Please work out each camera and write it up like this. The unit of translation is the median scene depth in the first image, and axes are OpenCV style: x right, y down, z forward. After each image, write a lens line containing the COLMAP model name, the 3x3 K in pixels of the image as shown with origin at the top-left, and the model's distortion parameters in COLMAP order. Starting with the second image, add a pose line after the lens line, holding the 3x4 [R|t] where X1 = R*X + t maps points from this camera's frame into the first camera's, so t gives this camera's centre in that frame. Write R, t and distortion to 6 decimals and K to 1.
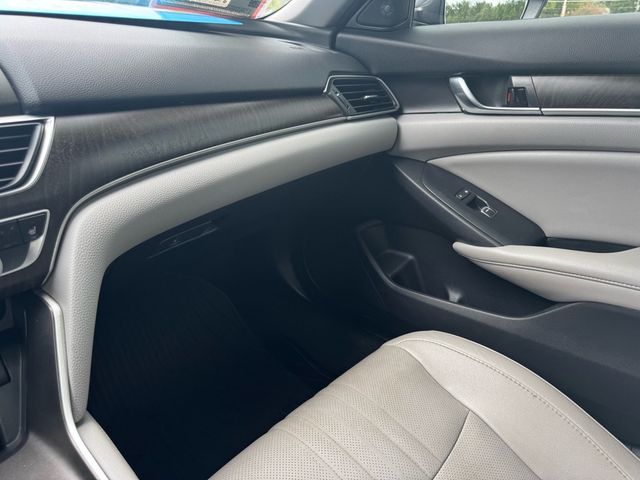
lens RADIAL K [[454.6, 0, 318.1], [0, 454.6, 239.6], [0, 0, 1]] dist [0.030449, -0.040974]
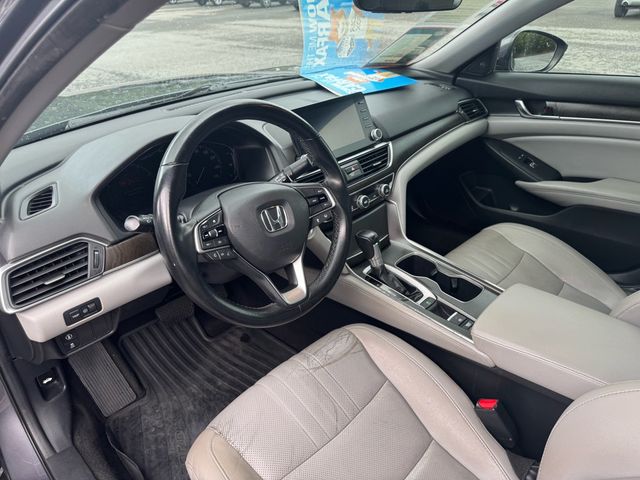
lens RADIAL K [[454.6, 0, 322.0], [0, 454.6, 235.7], [0, 0, 1]] dist [0.030449, -0.040974]
pose [[0.998051, -0.025371, -0.057015, -0.466842], [0.030922, 0.994638, 0.098682, 0.023027], [0.054206, -0.100253, 0.993484, -1.123925]]
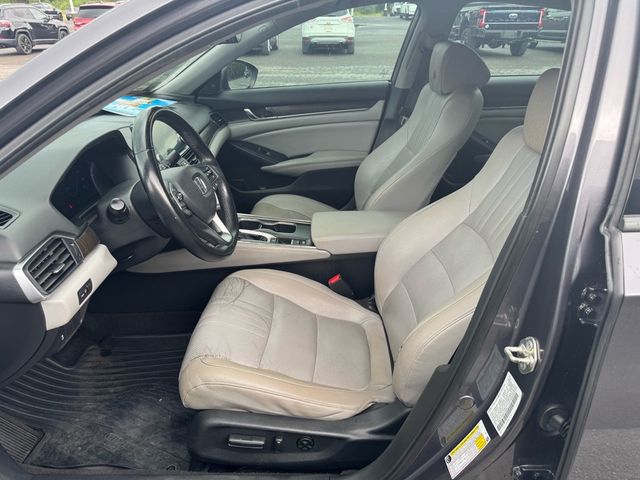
lens RADIAL K [[454.6, 0, 326.5], [0, 454.6, 236.3], [0, 0, 1]] dist [0.030449, -0.040974]
pose [[0.753278, -0.305030, 0.582691, -1.173159], [0.277819, 0.950601, 0.138473, 0.137387], [-0.596145, 0.057574, 0.800810, -1.468887]]
